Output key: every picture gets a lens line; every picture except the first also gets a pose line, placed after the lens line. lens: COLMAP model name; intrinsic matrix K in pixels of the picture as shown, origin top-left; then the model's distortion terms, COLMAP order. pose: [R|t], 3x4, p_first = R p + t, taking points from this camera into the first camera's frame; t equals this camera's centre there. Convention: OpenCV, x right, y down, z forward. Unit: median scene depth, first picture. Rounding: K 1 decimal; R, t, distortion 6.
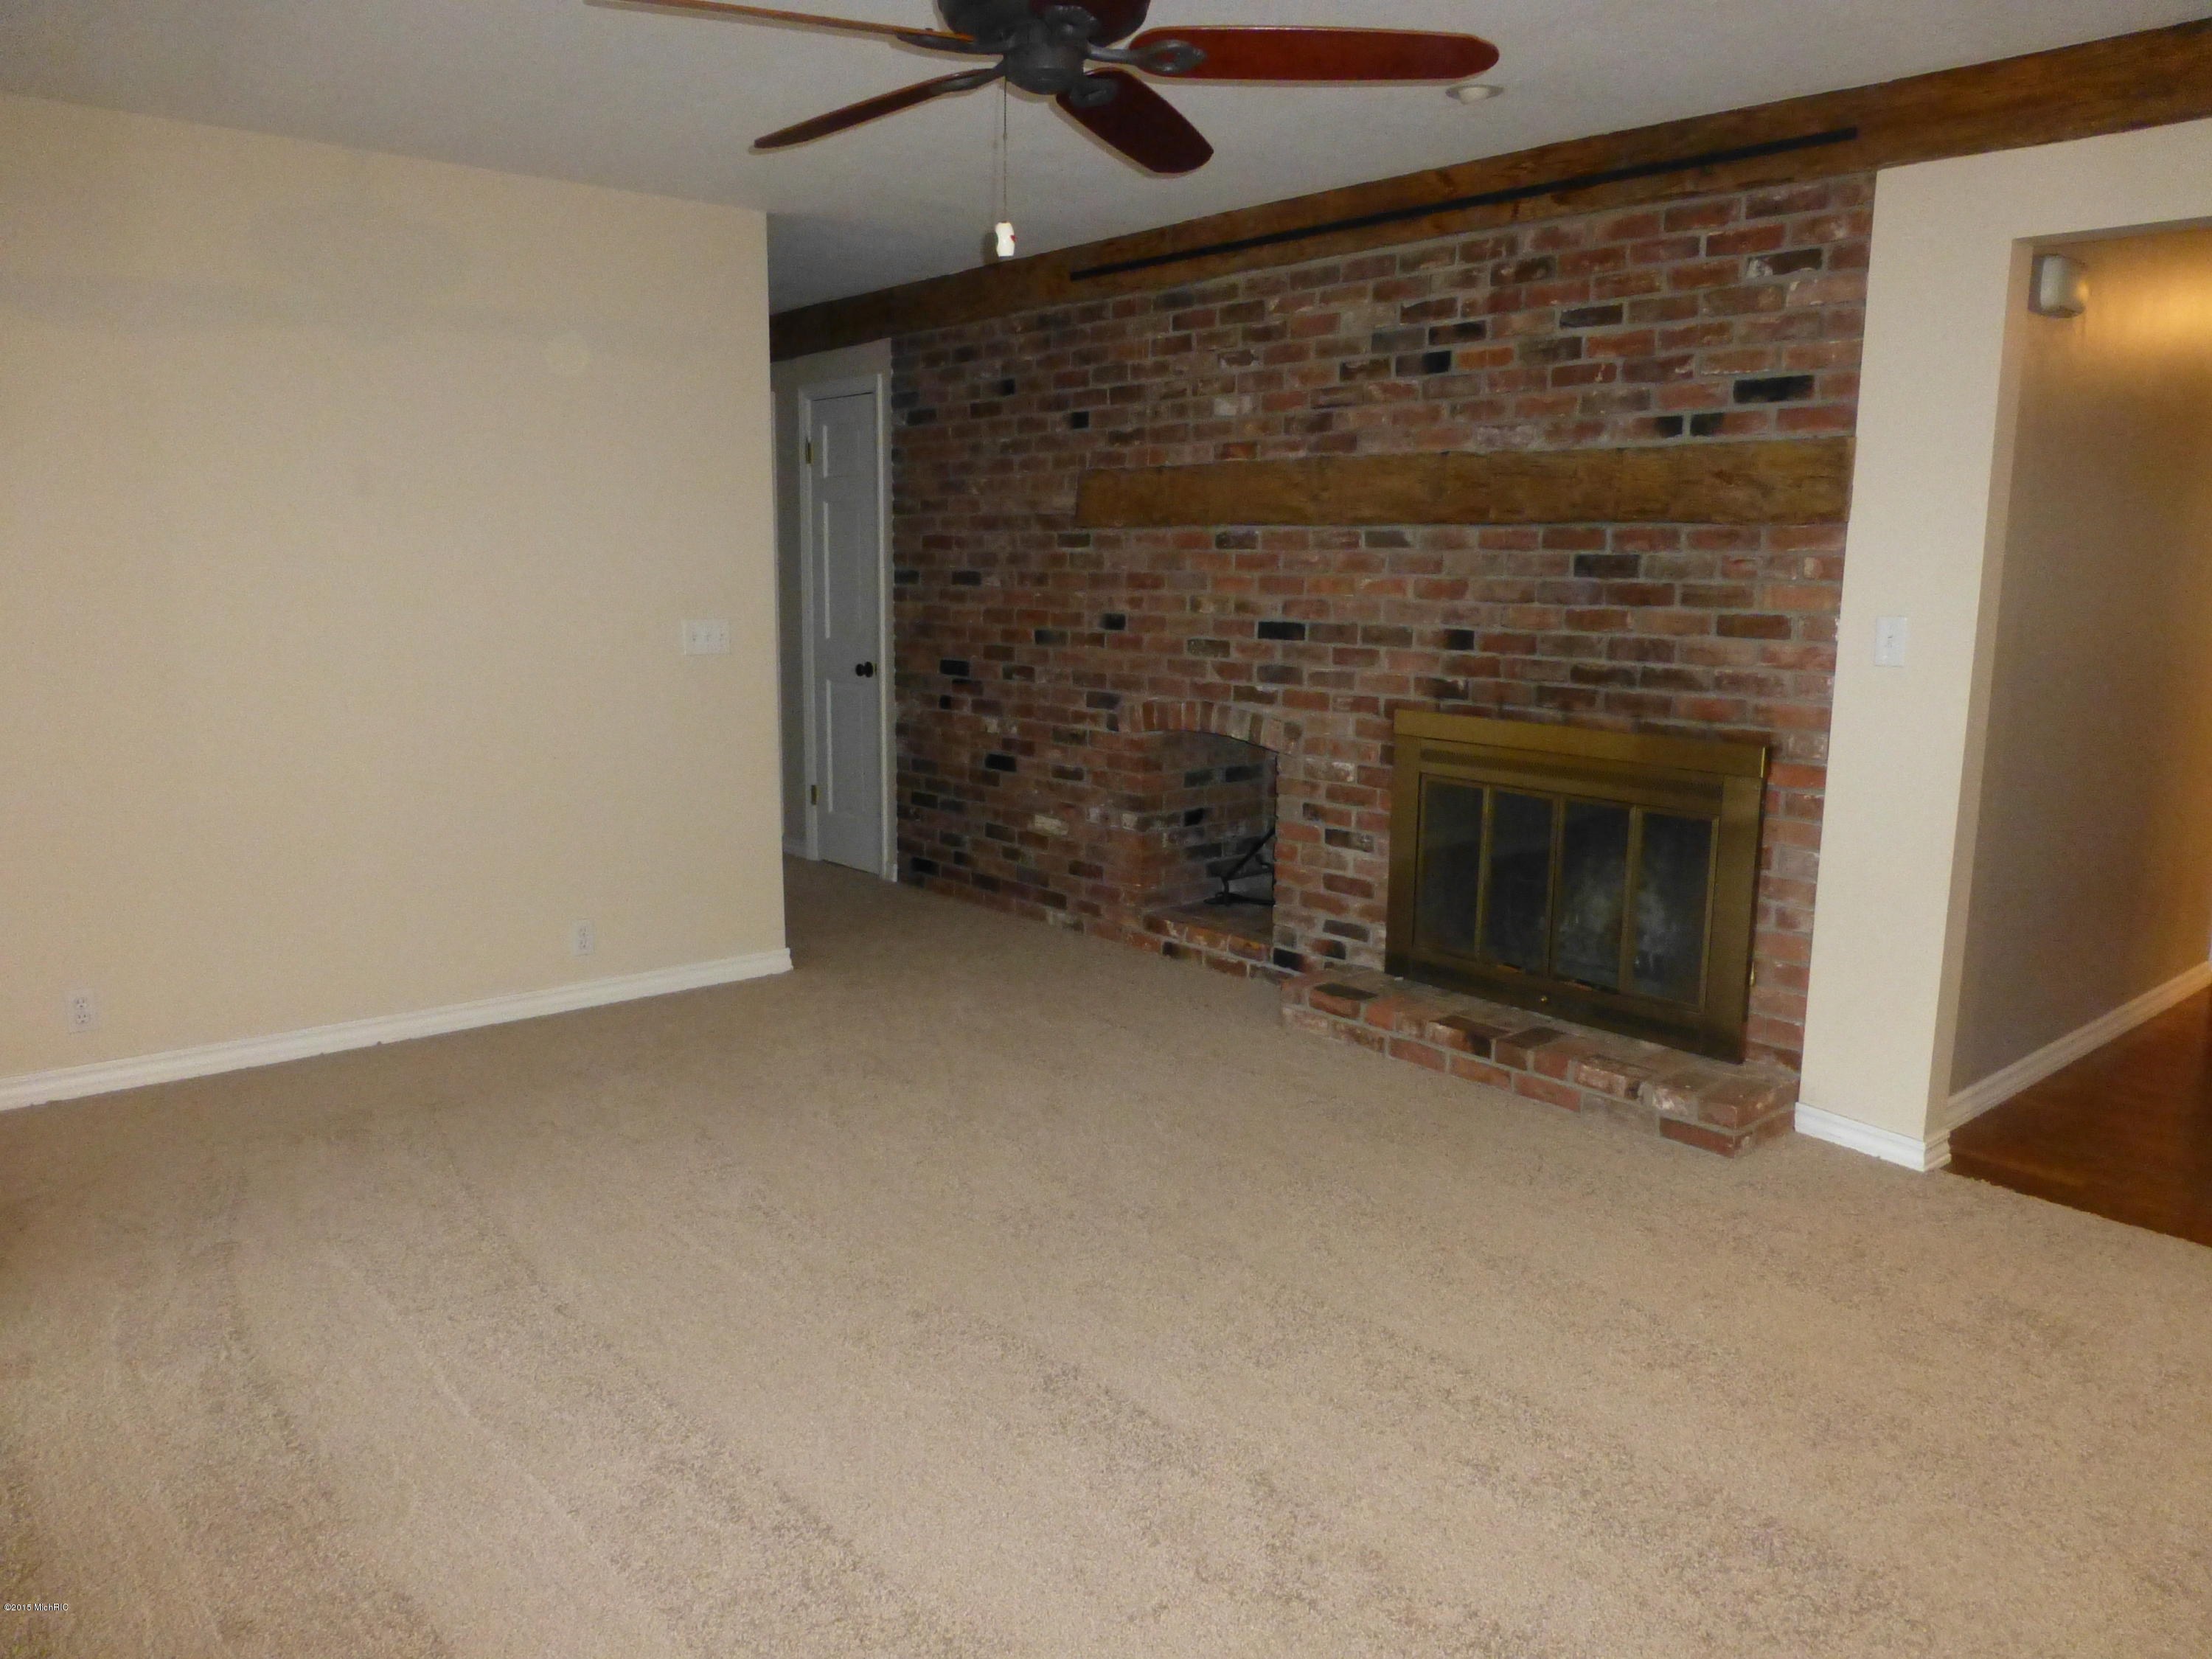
lens RADIAL K [[1585.7, 0, 1103.2], [0, 1585.7, 833.5], [0, 0, 1]] dist [-0.049666, 0.013656]
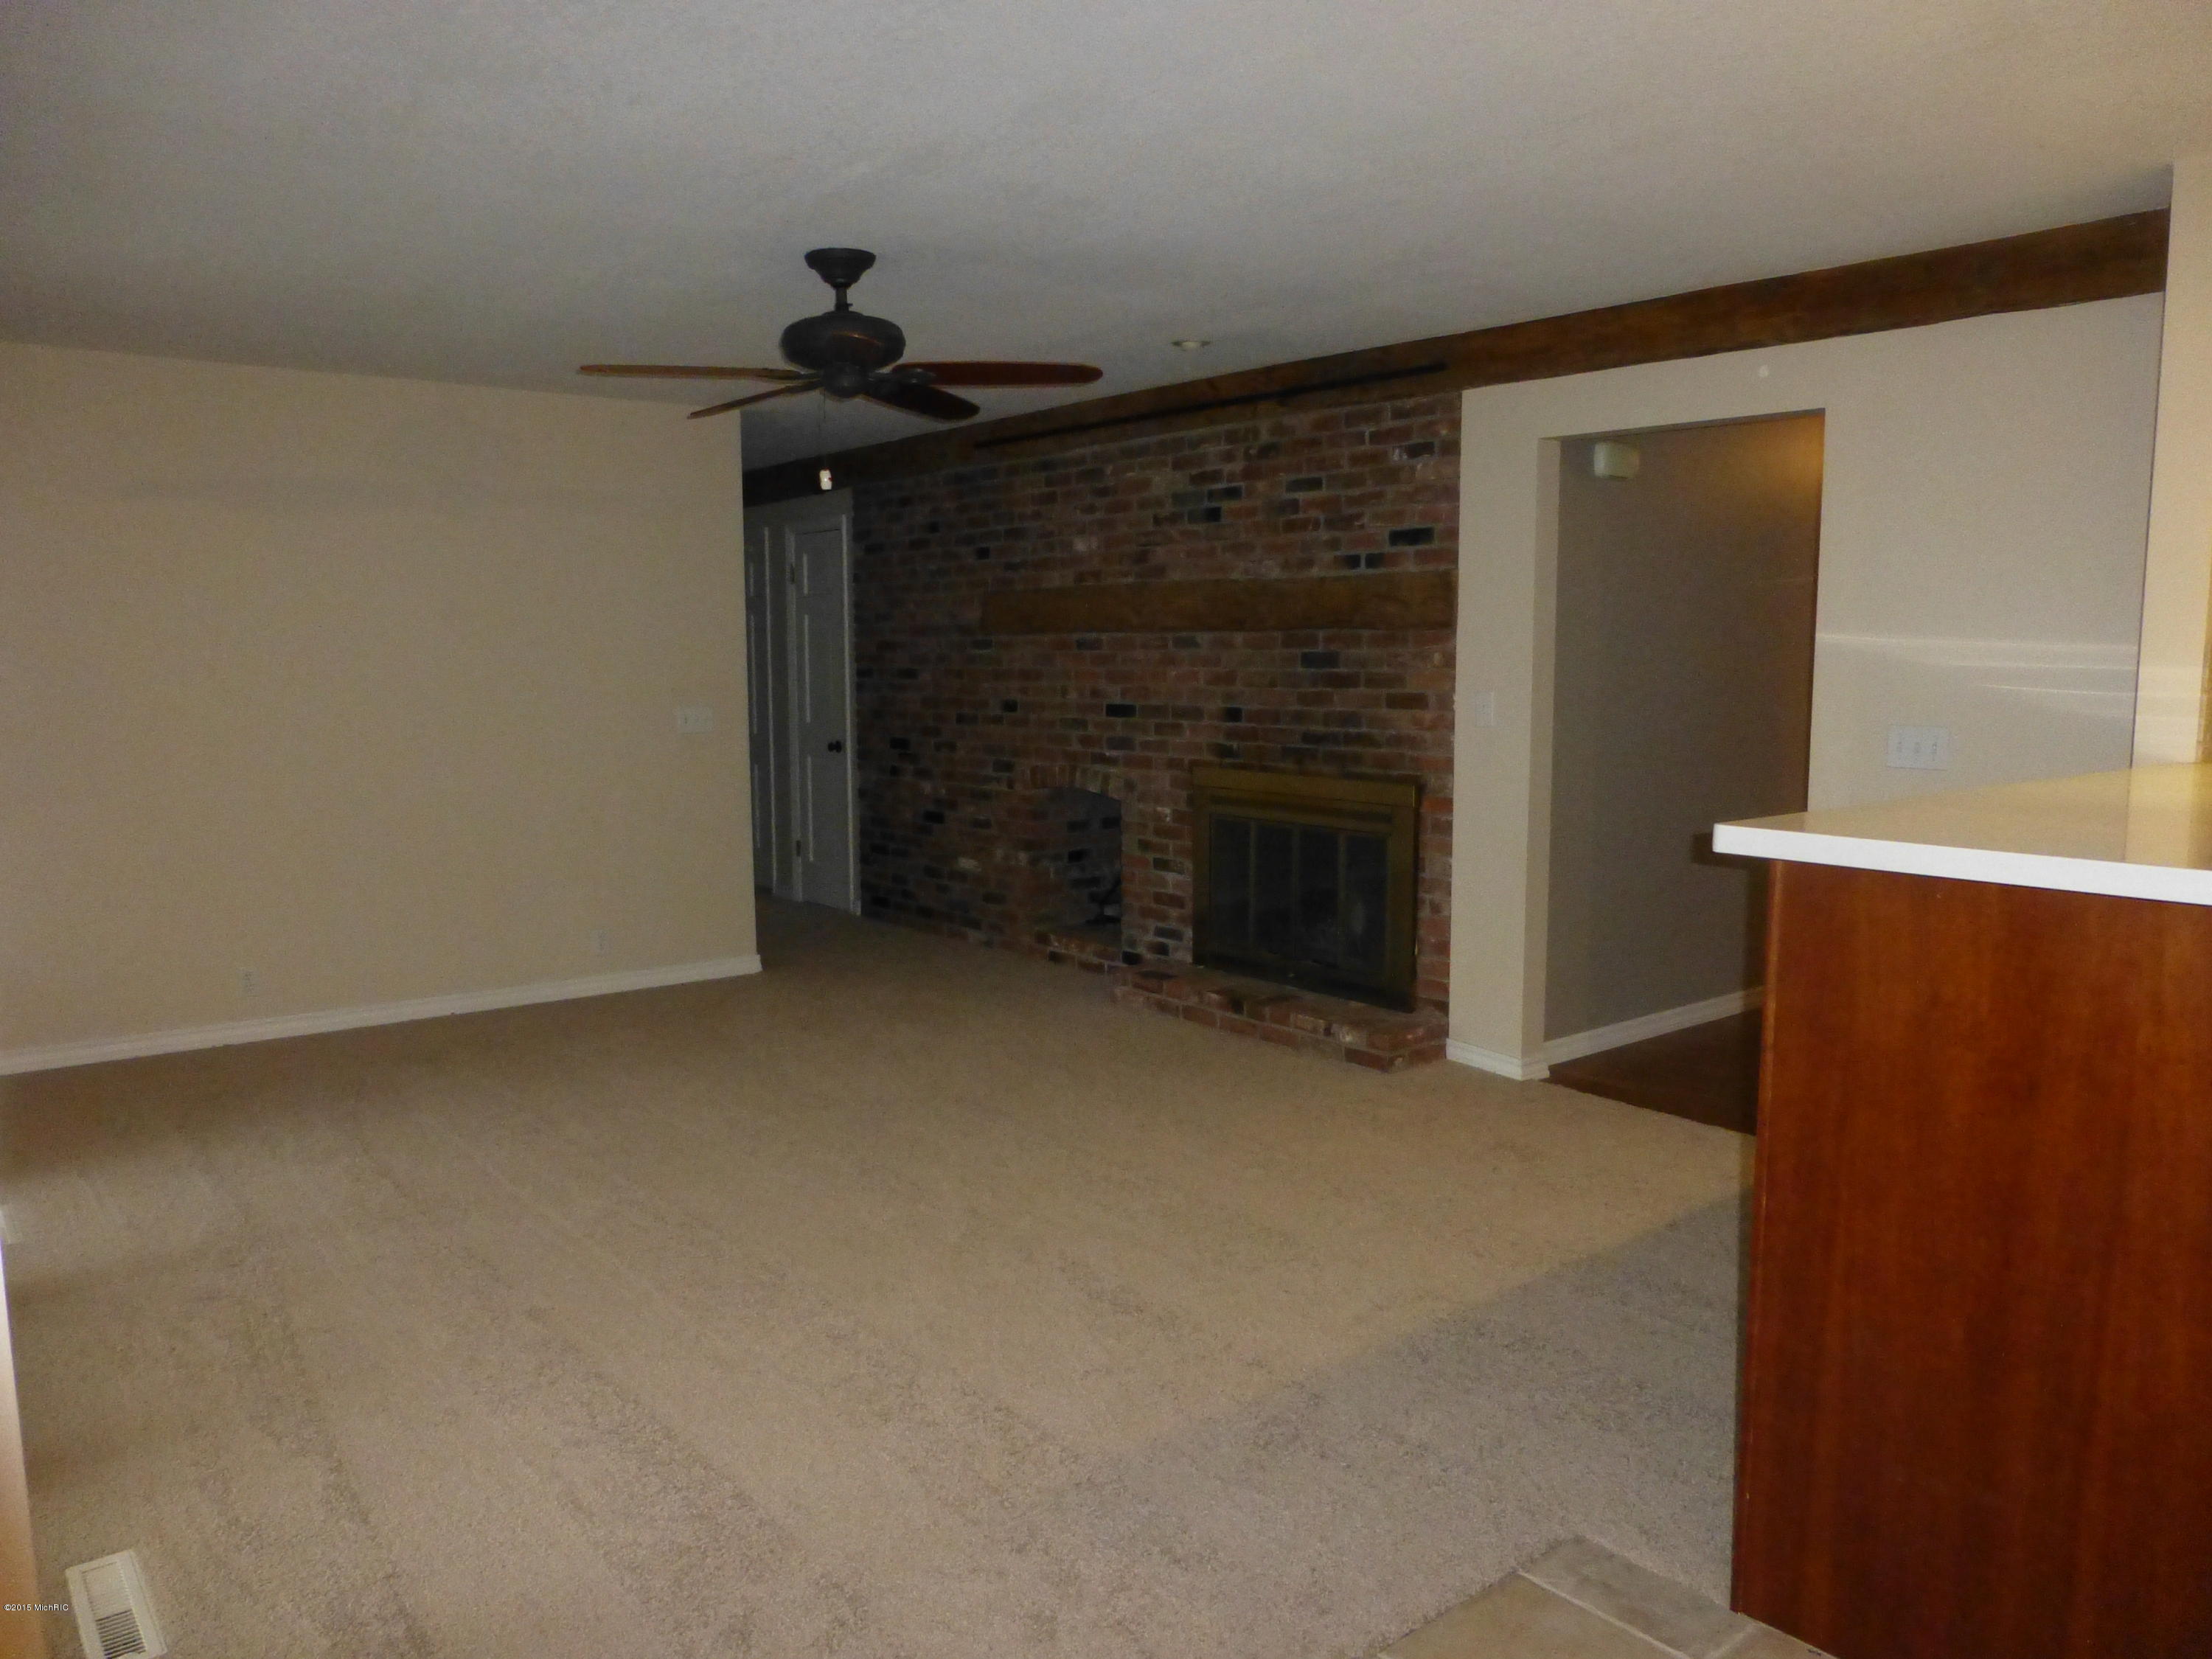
lens RADIAL K [[1585.7, 0, 1104.8], [0, 1585.7, 830.7], [0, 0, 1]] dist [-0.049666, 0.013656]
pose [[0.999362, -0.010229, -0.034232, 0.154729], [0.008266, 0.998339, -0.057009, 0.053226], [0.034758, 0.056690, 0.997787, -0.354545]]
